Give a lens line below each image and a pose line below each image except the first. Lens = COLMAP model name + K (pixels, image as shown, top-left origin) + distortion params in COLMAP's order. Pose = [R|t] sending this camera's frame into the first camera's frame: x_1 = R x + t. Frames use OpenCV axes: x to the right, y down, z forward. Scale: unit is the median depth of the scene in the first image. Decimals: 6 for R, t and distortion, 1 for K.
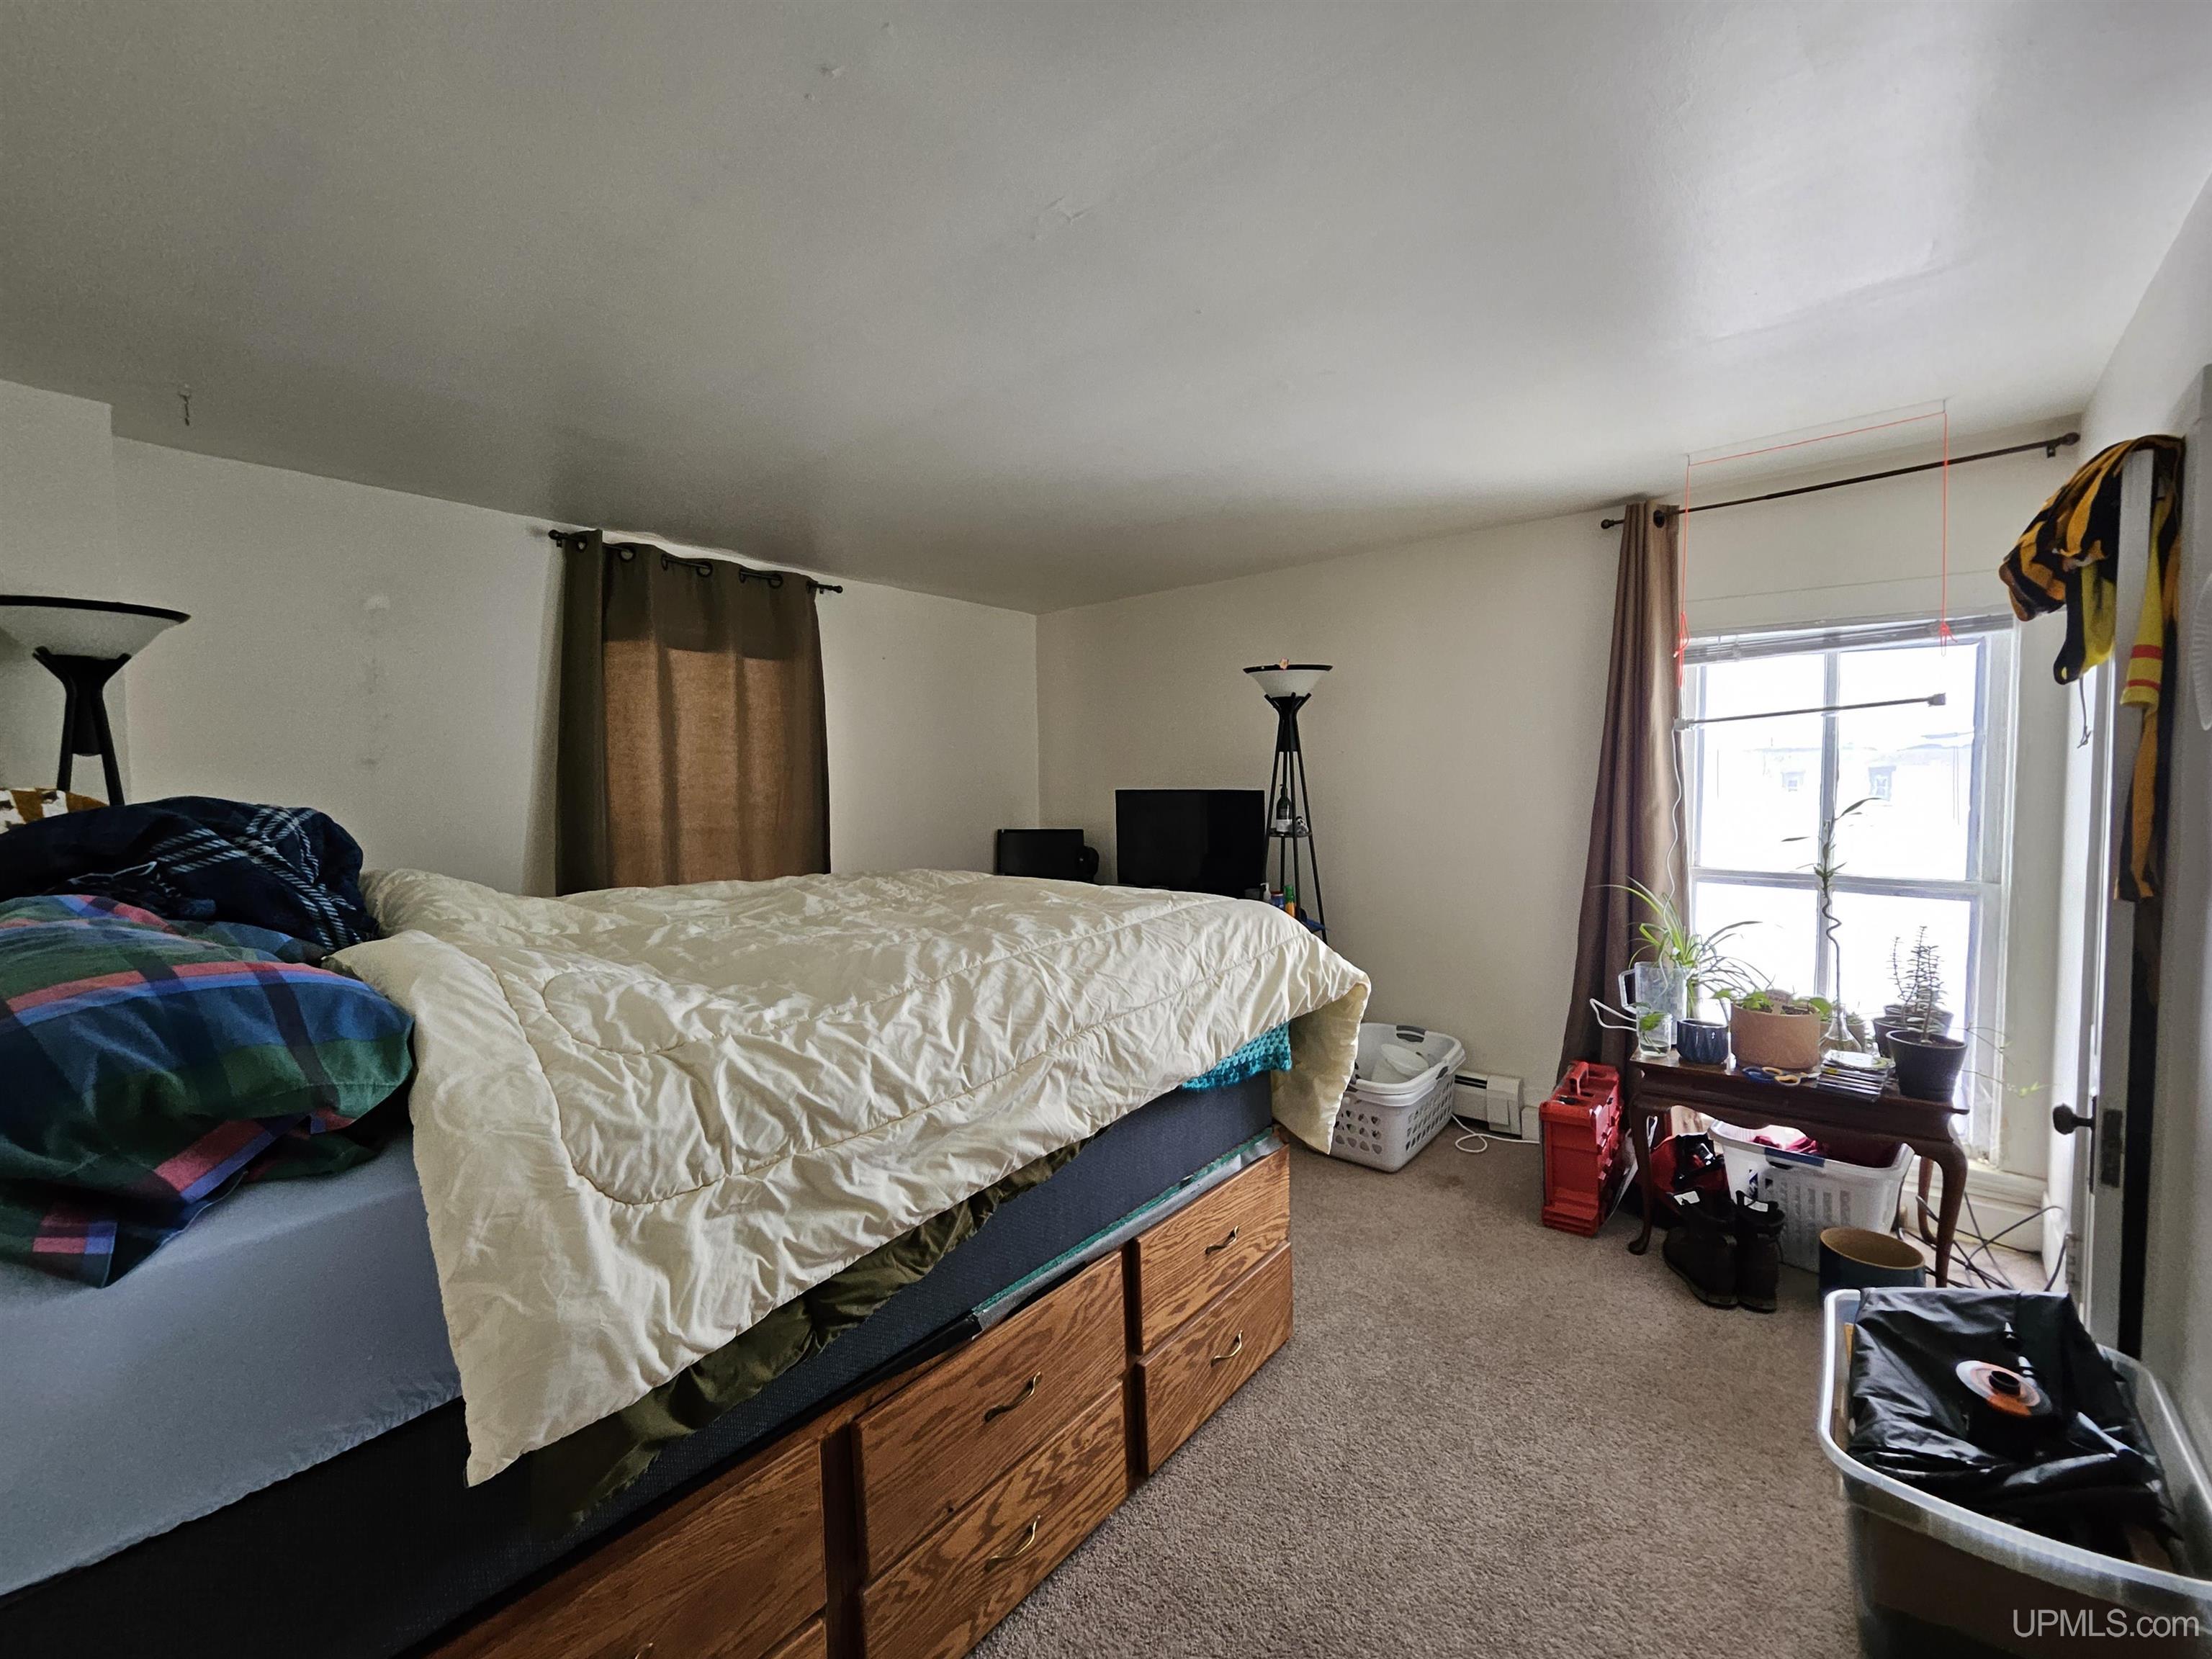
lens RADIAL K [[888.1, 0, 1106.0], [0, 888.1, 829.5], [0, 0, 1]] dist [-0.000217, -0.000686]
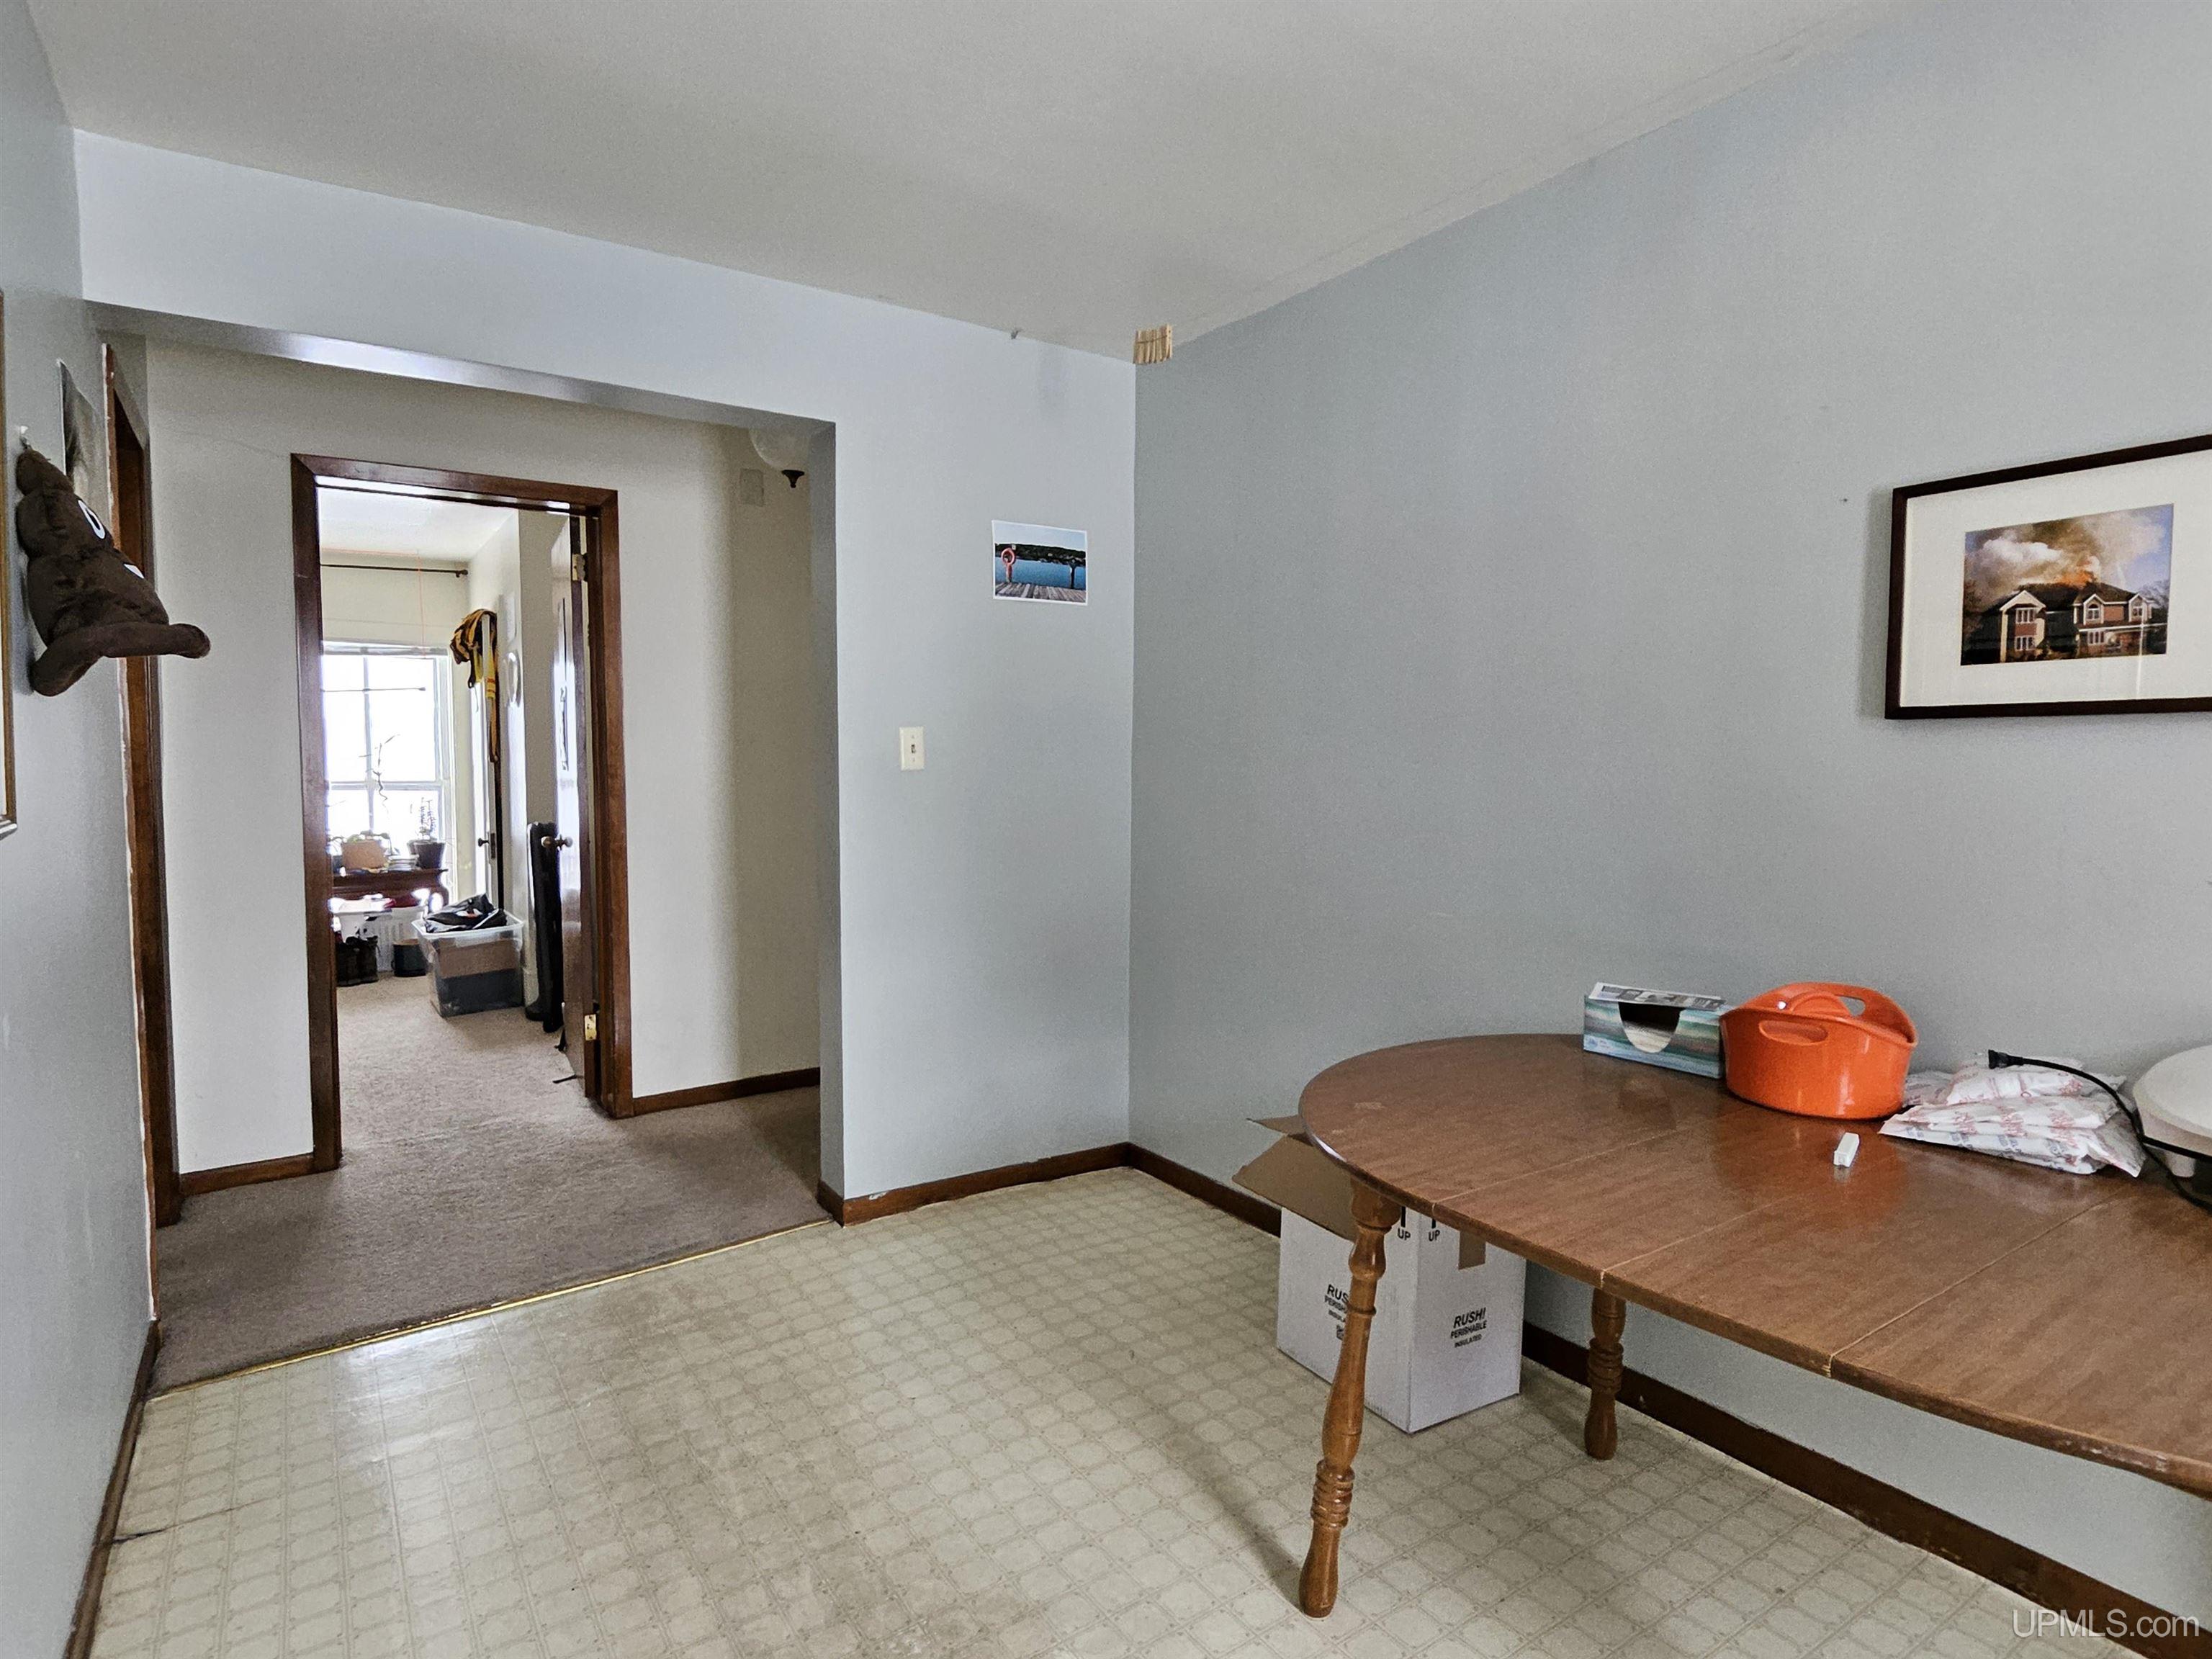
lens RADIAL K [[1053.7, 0, 1109.0], [0, 1053.7, 823.9], [0, 0, 1]] dist [-0.000953, -0.001619]
pose [[0.198993, -0.040434, 0.979166, -1.589937], [0.042969, 0.998548, 0.032502, 0.214193], [-0.979058, 0.035606, 0.200441, -1.441241]]
